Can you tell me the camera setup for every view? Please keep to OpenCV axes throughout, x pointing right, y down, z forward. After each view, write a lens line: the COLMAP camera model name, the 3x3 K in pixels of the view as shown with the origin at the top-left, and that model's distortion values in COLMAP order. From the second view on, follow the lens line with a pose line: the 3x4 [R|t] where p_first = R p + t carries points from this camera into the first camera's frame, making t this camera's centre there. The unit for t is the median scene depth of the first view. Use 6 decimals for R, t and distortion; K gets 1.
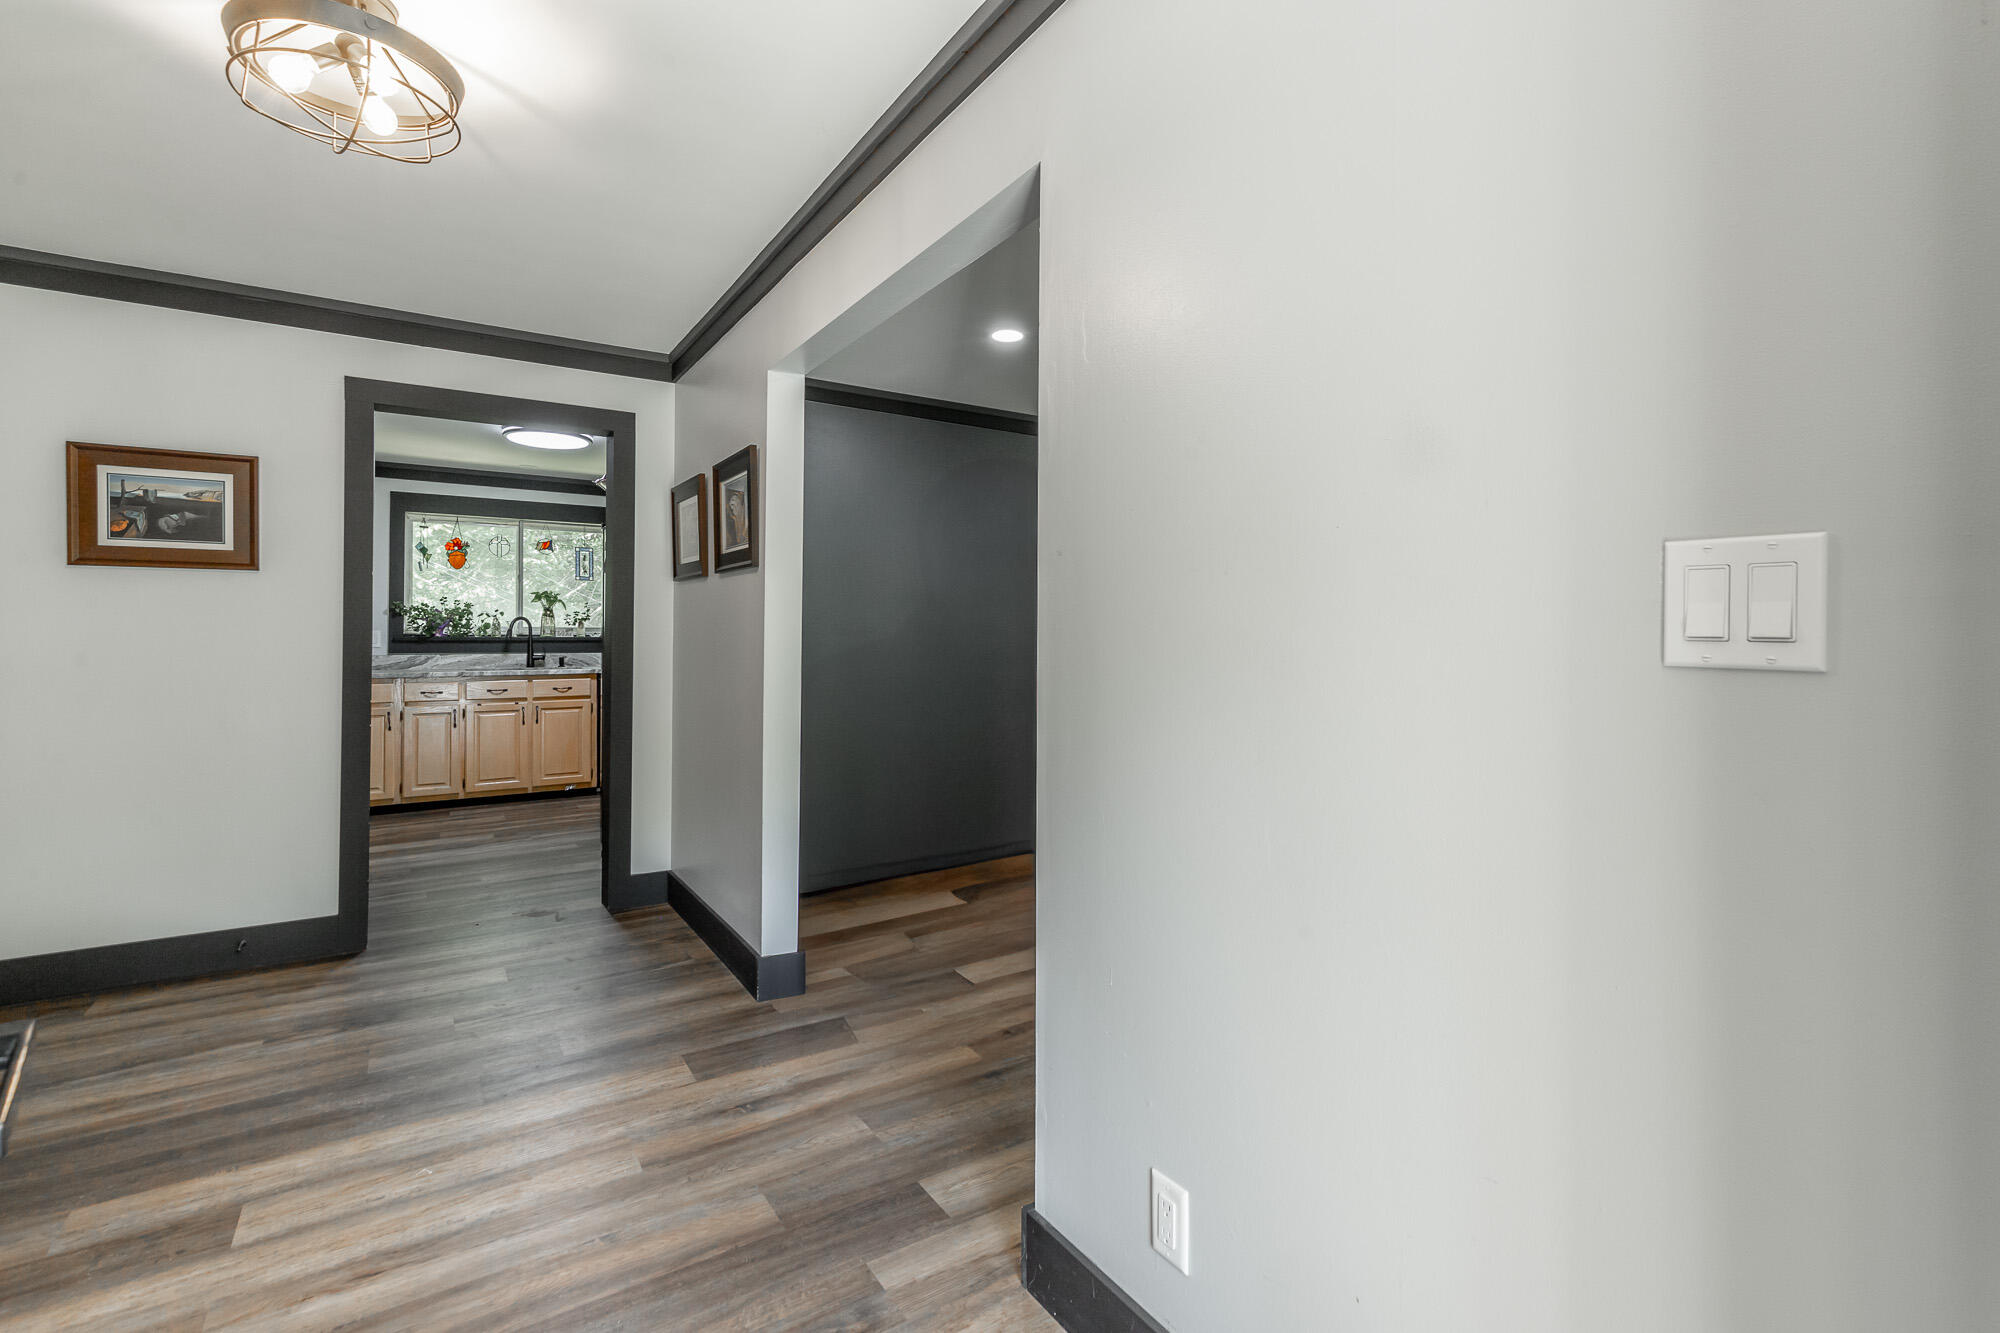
lens RADIAL K [[903.9, 0, 1014.1], [0, 903.9, 628.8], [0, 0, 1]] dist [0.008796, -0.001322]
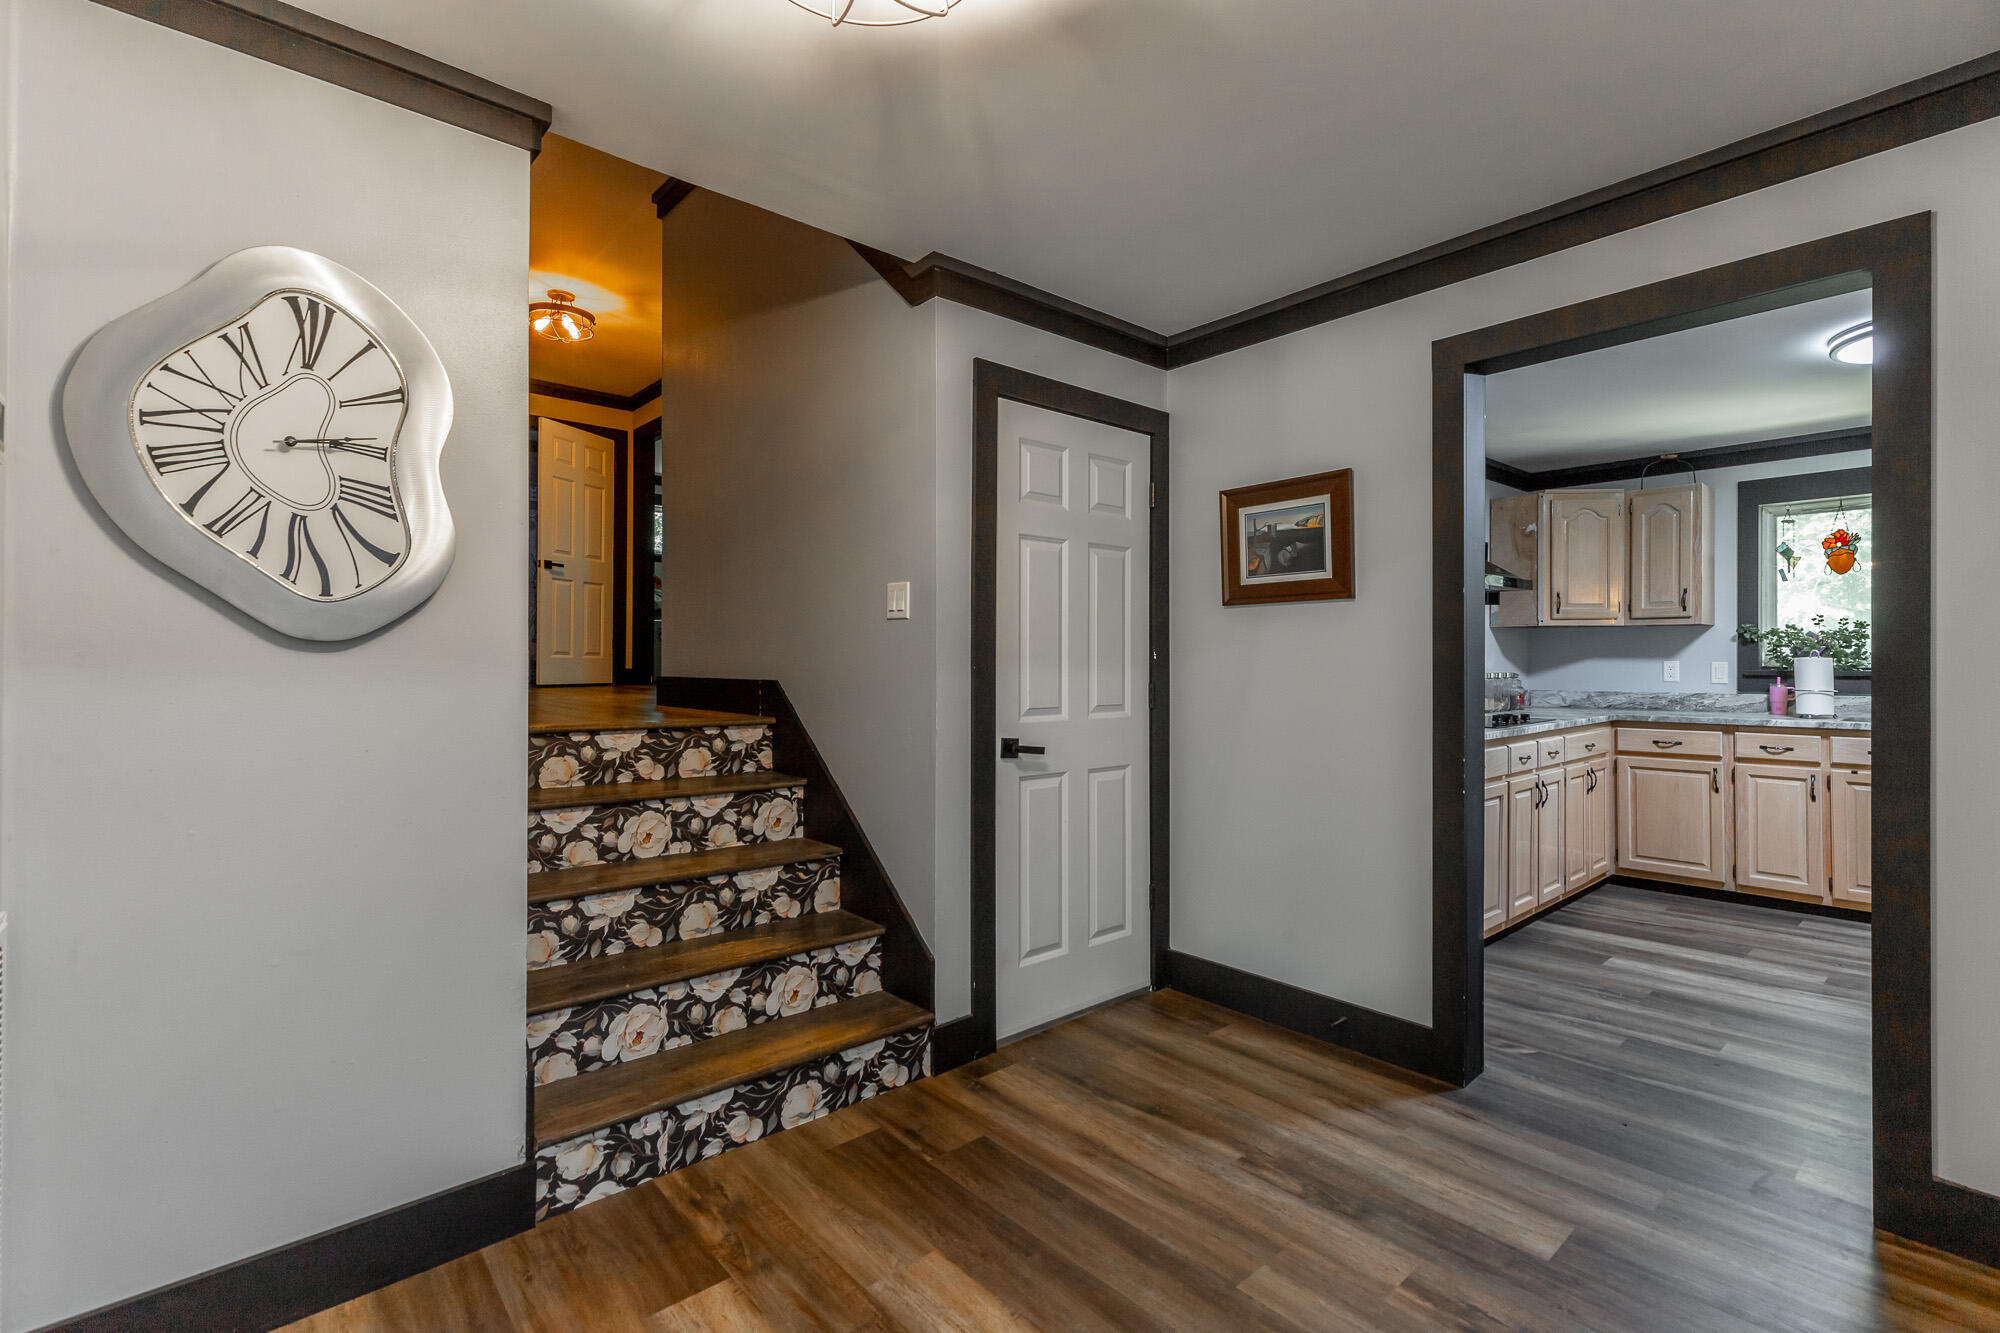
lens RADIAL K [[903.9, 0, 1008.1], [0, 903.9, 654.7], [0, 0, 1]] dist [0.008796, -0.001322]
pose [[0.138705, -0.009605, -0.990287, -0.007856], [0.007489, 0.999935, -0.008650, -0.002406], [0.990305, -0.006217, 0.138768, 0.279769]]
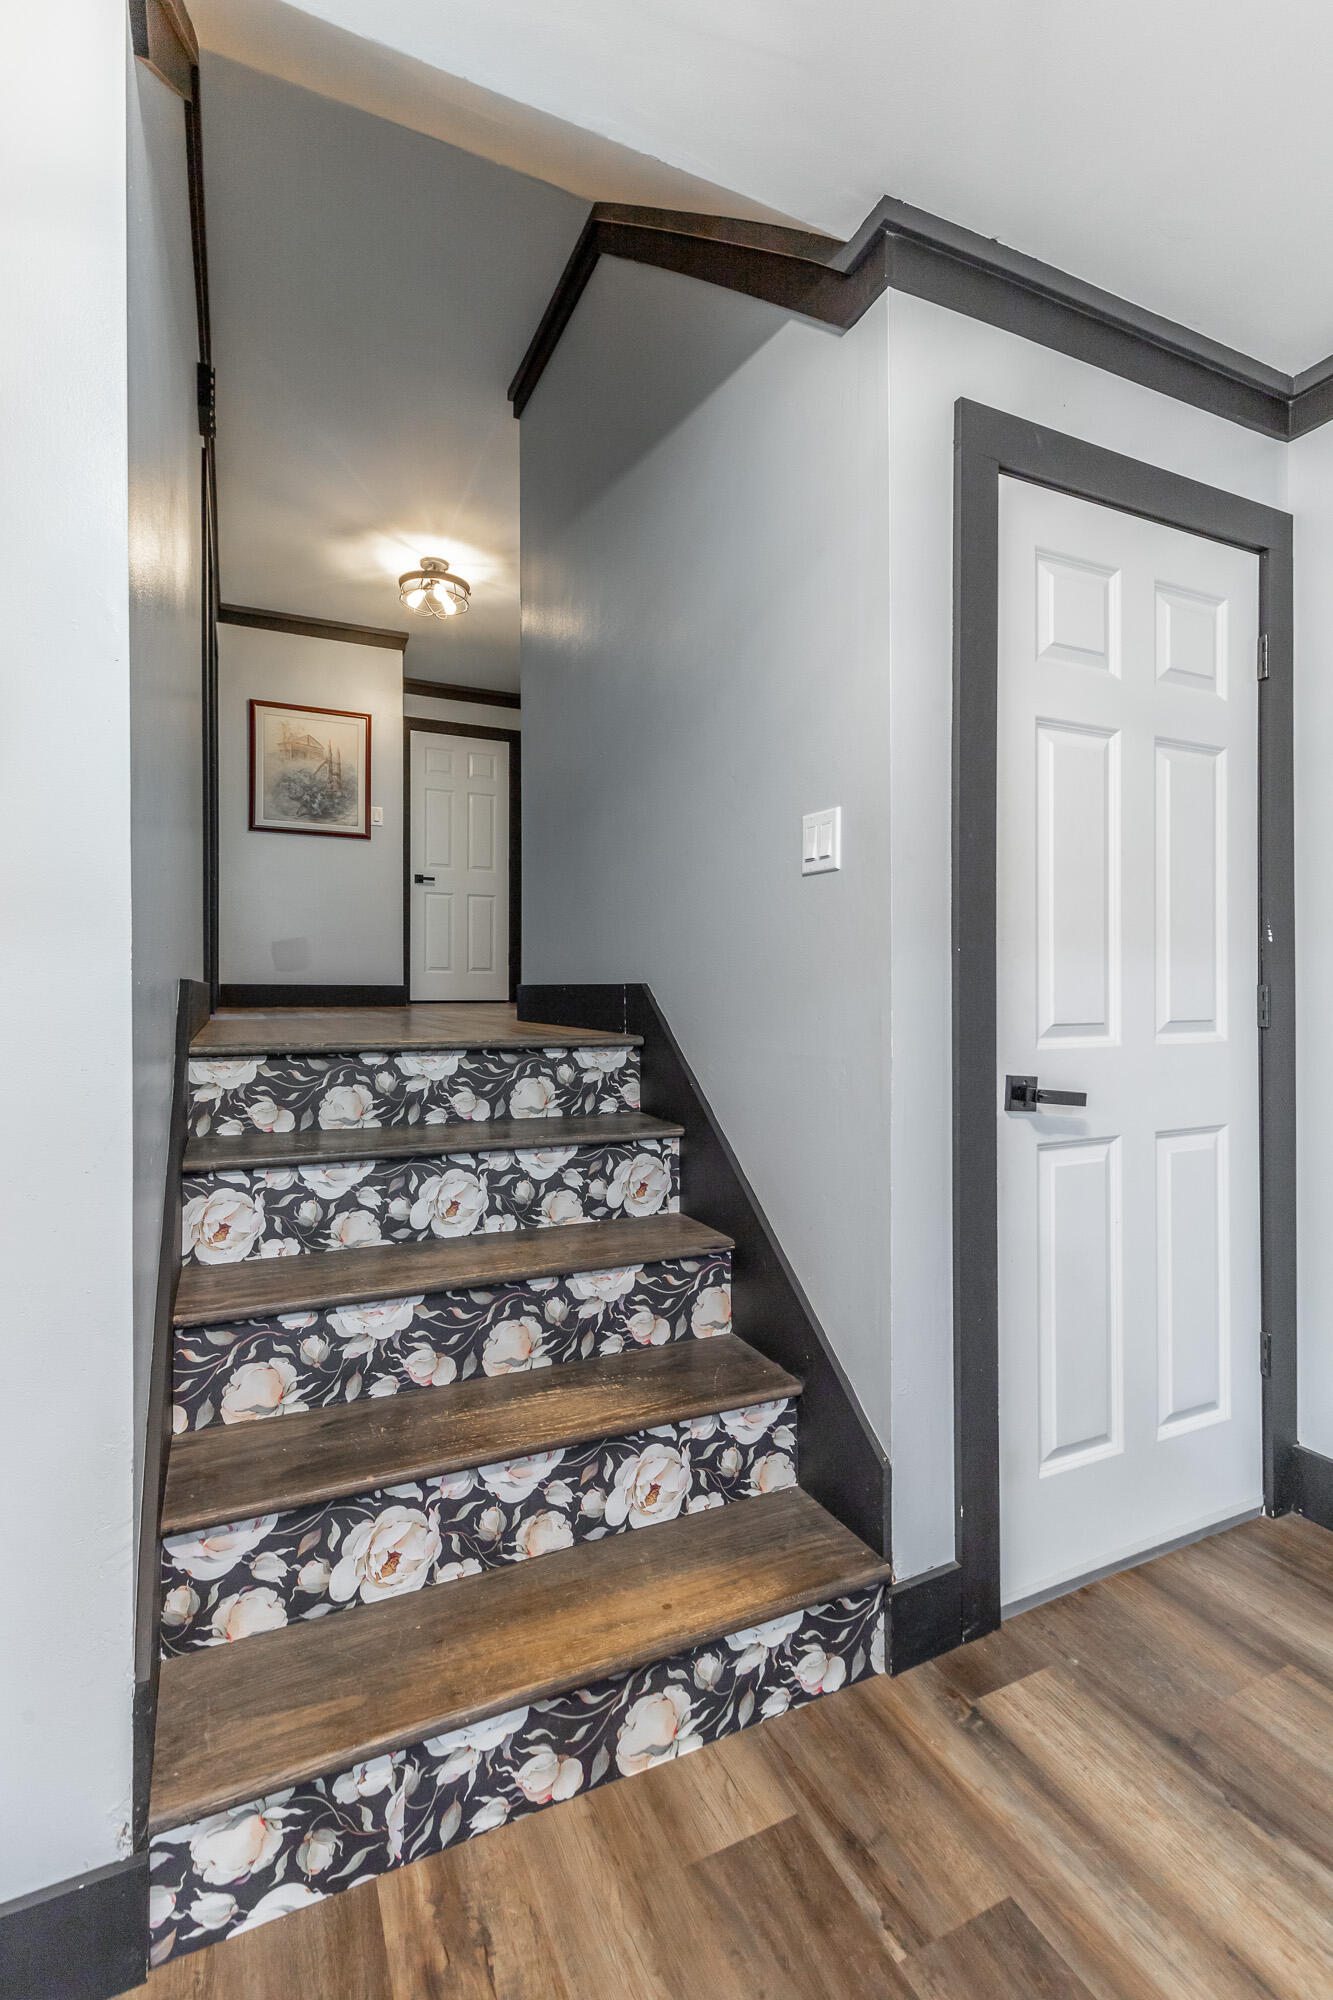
lens RADIAL K [[903.9, 0, 663.5], [0, 903.9, 986.4], [0, 0, 1]] dist [0.008796, -0.001322]
pose [[-0.144654, -0.003290, -0.989477, -0.186027], [0.009969, 0.999939, -0.004782, 0.010245], [0.989432, -0.010556, -0.144612, 0.280188]]
